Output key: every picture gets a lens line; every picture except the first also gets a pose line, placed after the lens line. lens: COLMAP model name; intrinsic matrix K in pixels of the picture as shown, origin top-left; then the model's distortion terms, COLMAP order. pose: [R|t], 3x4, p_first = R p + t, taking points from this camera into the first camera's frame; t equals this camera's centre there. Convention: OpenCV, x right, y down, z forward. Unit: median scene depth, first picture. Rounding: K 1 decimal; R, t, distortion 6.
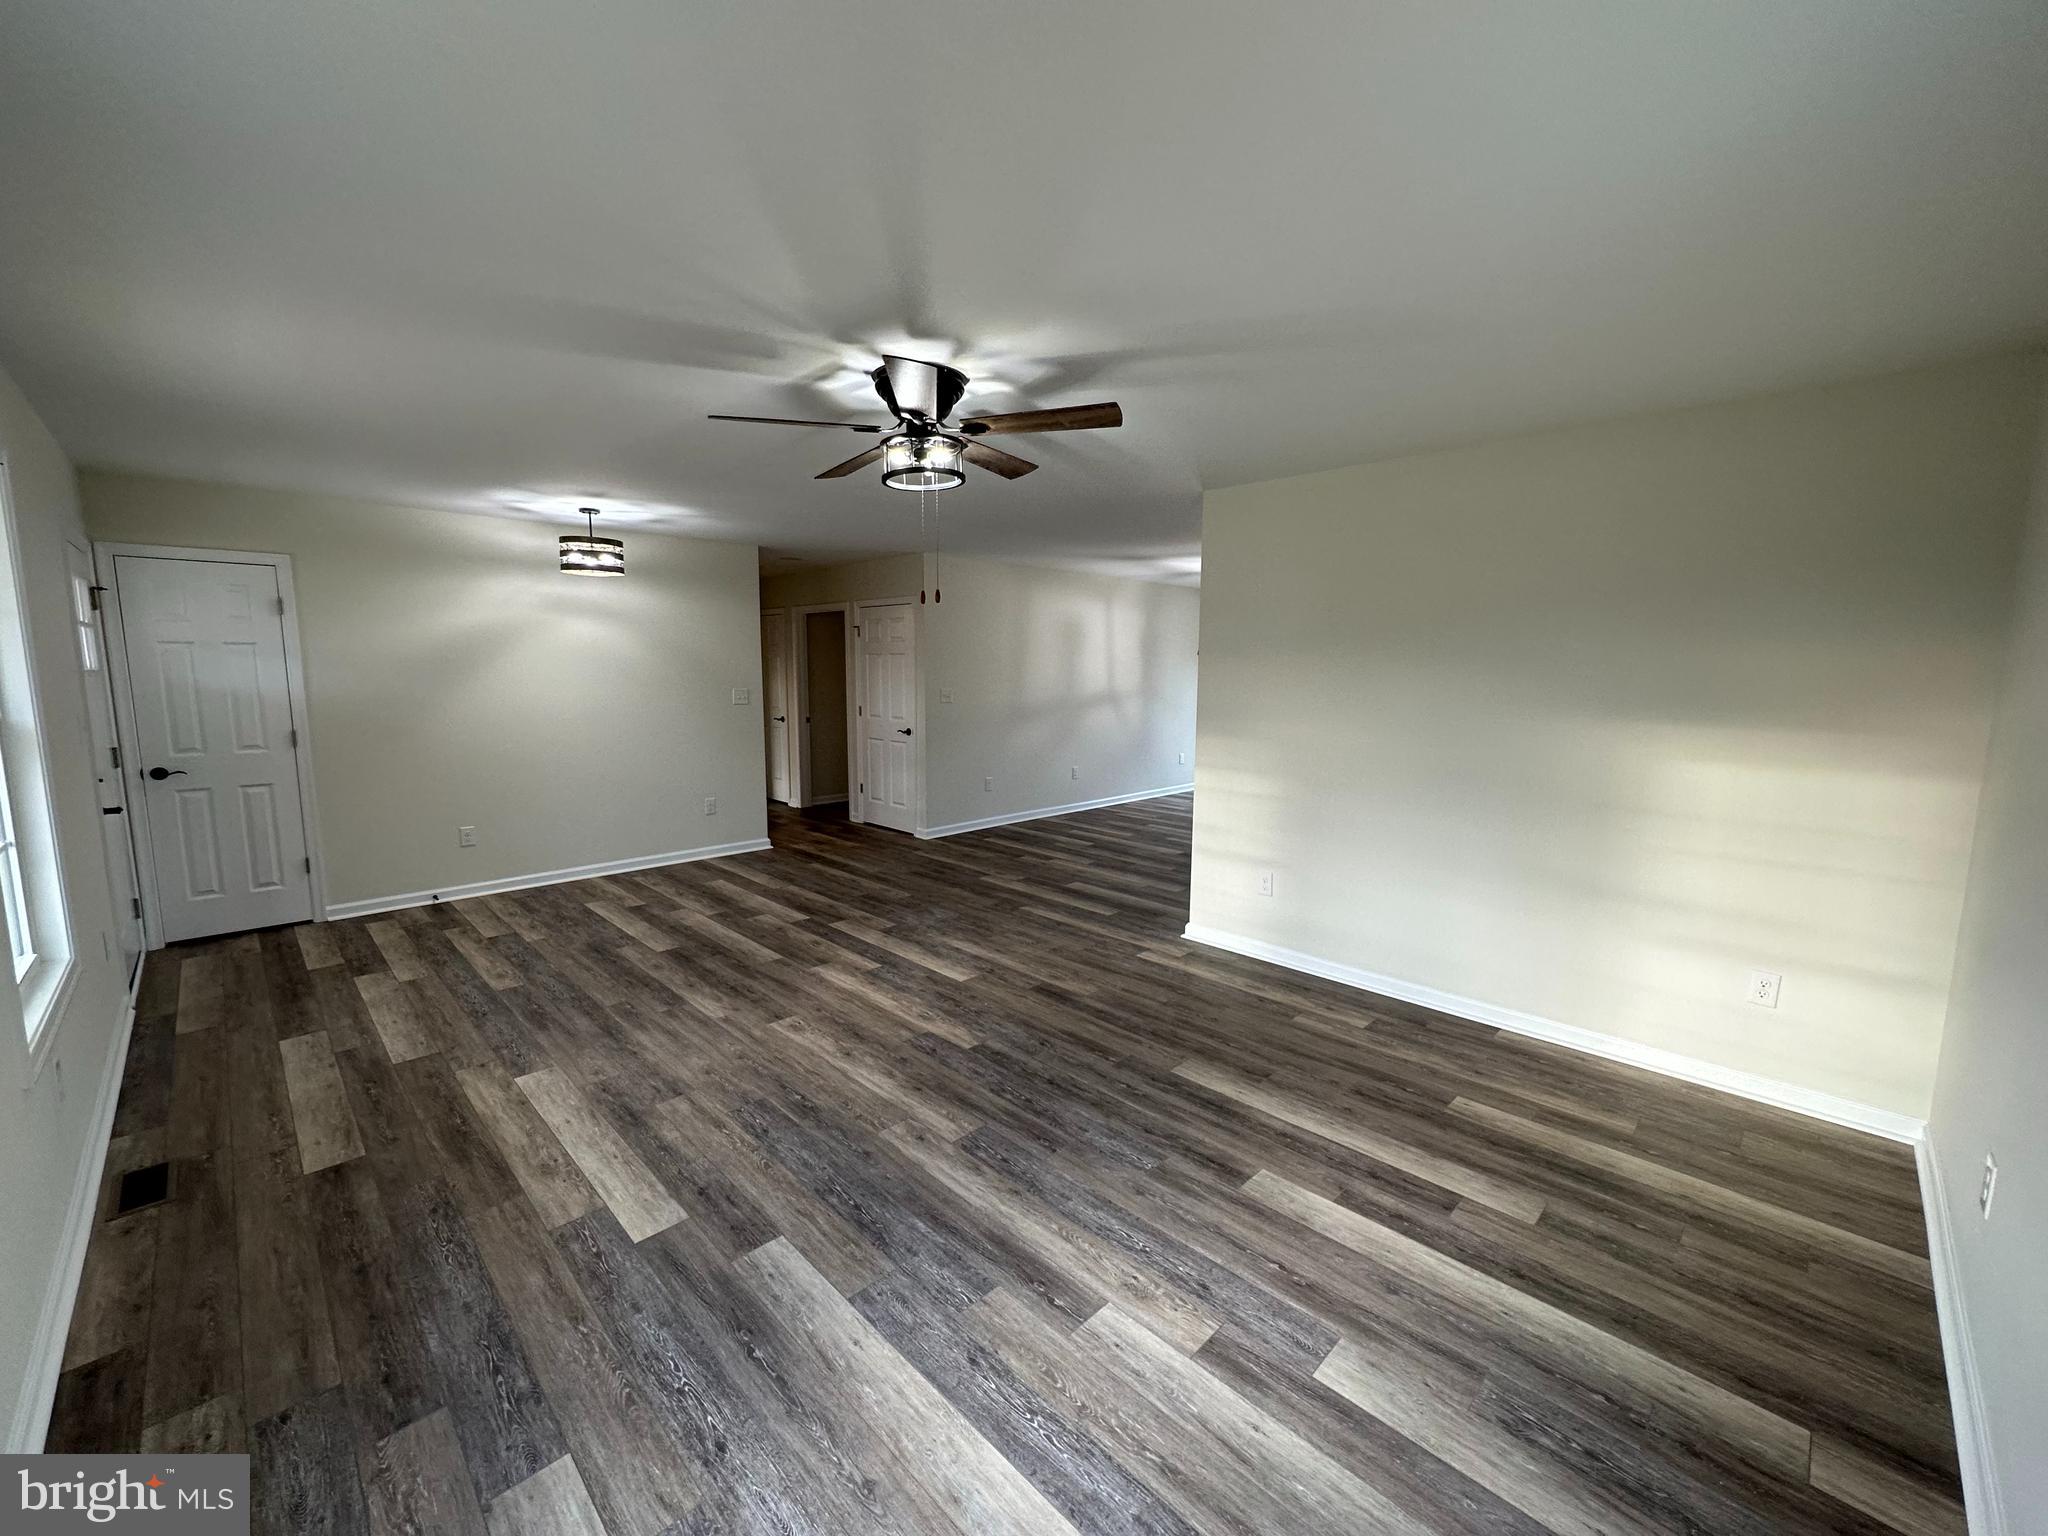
lens RADIAL K [[814.7, 0, 1022.0], [0, 814.7, 768.0], [0, 0, 1]] dist [0.000380, 0.000075]
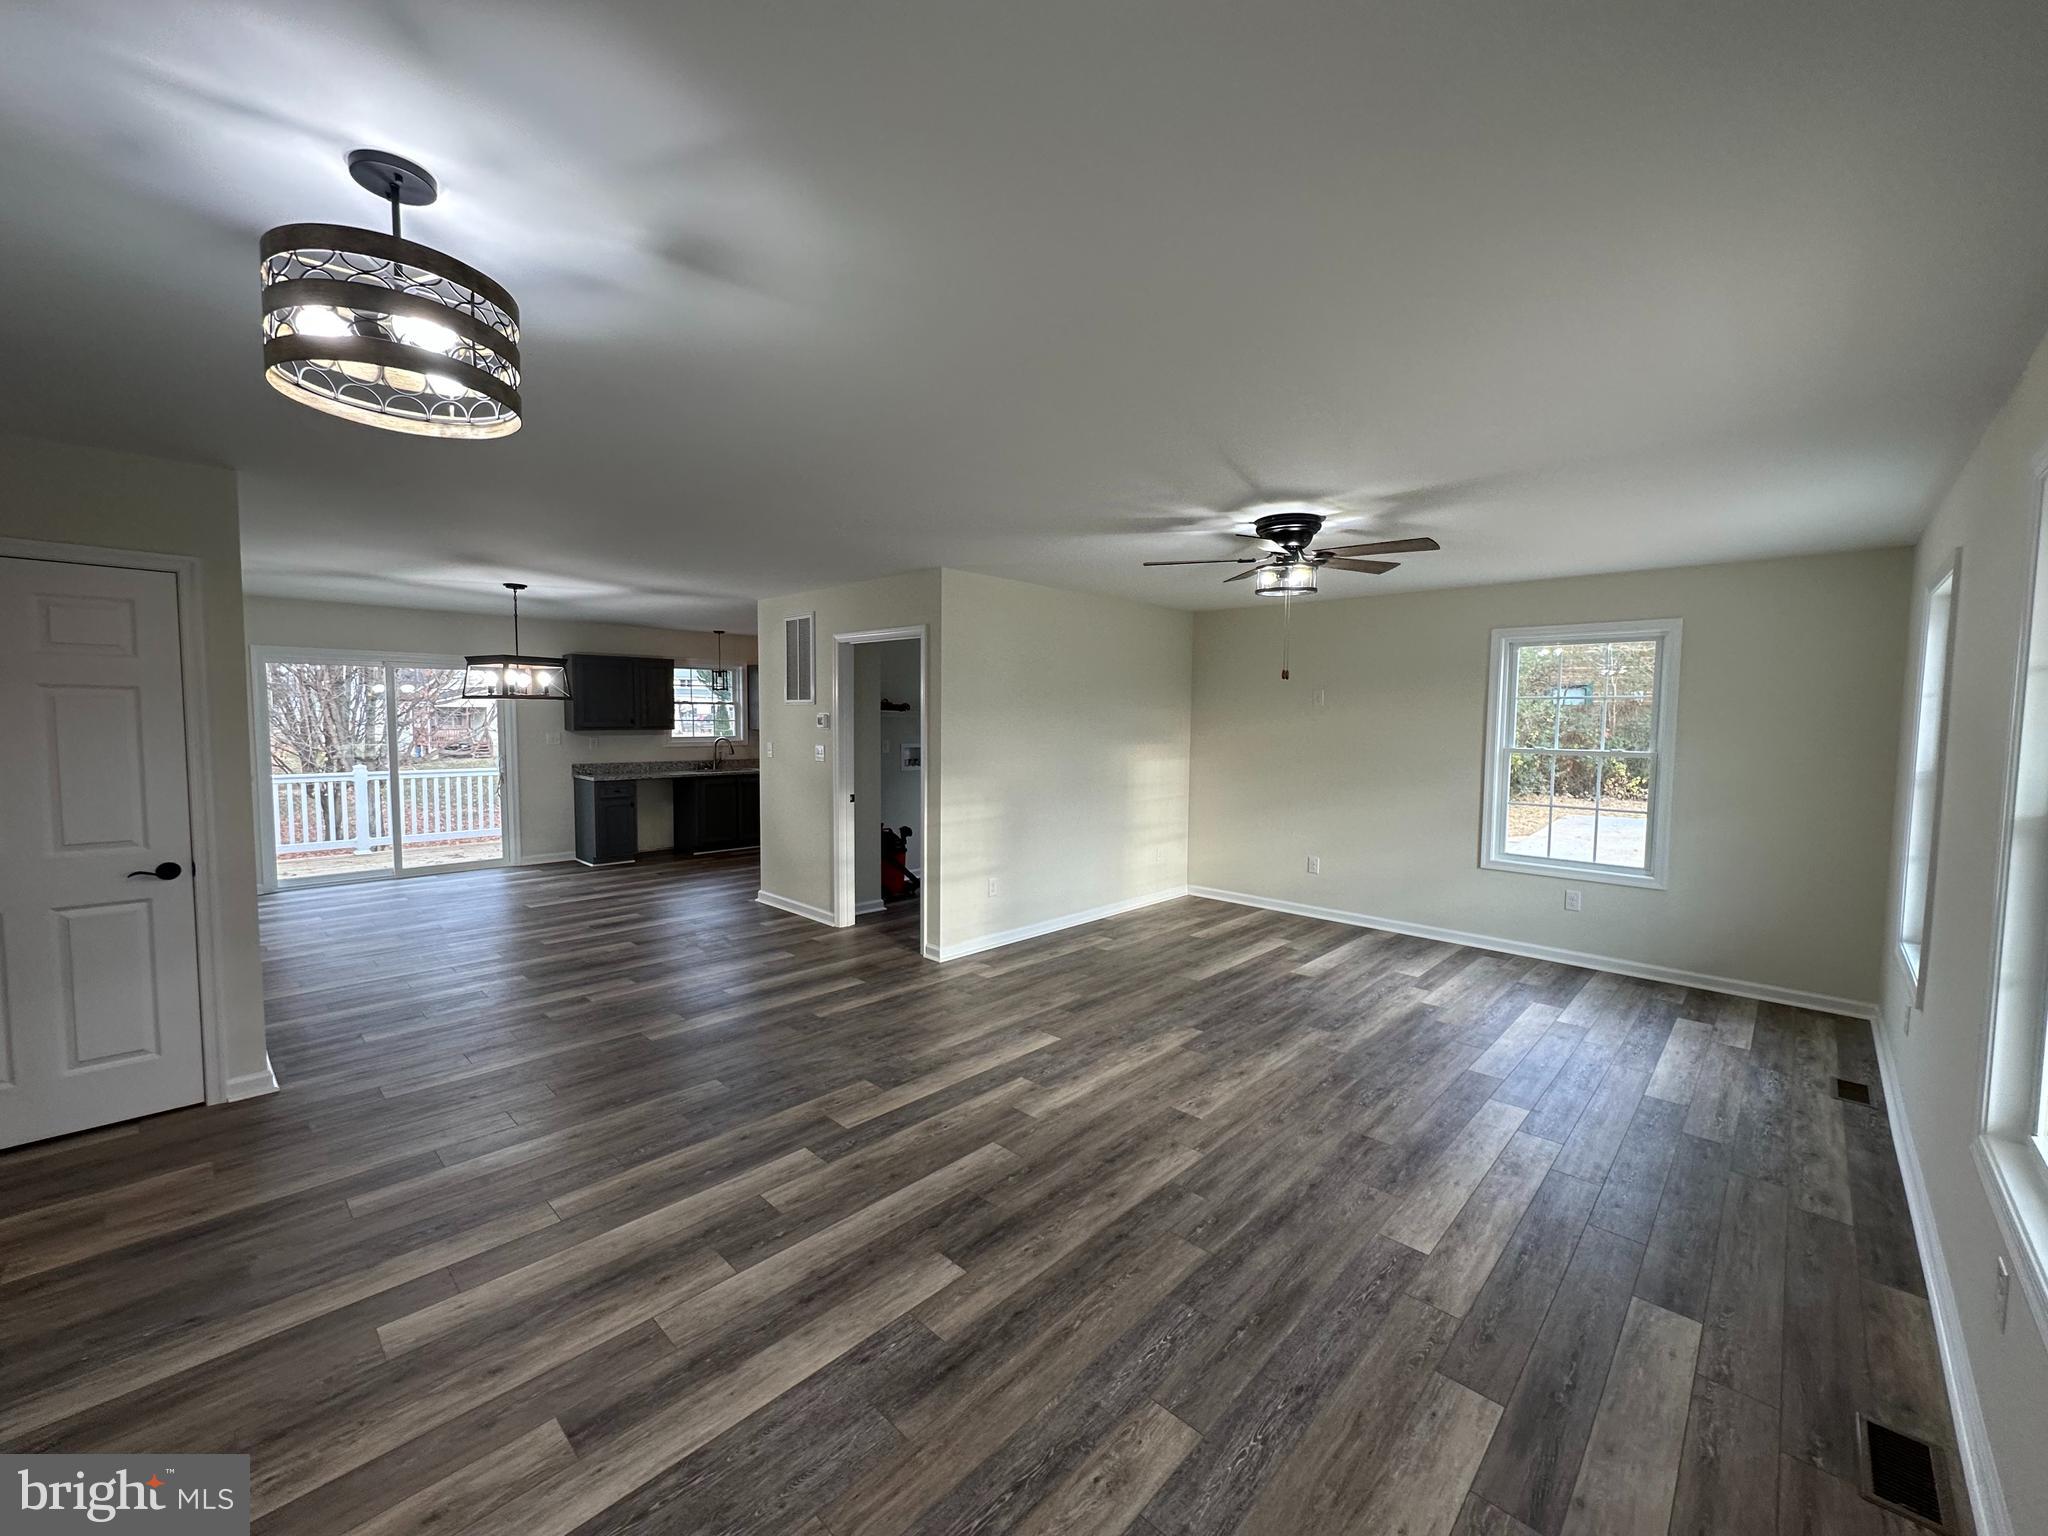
lens RADIAL K [[814.7, 0, 1022.0], [0, 814.7, 768.0], [0, 0, 1]] dist [0.000380, 0.000075]
pose [[-0.023382, -0.070672, 0.997226, -1.123507], [0.114813, 0.990708, 0.072903, -0.153192], [-0.993112, 0.116199, -0.015050, 1.108380]]
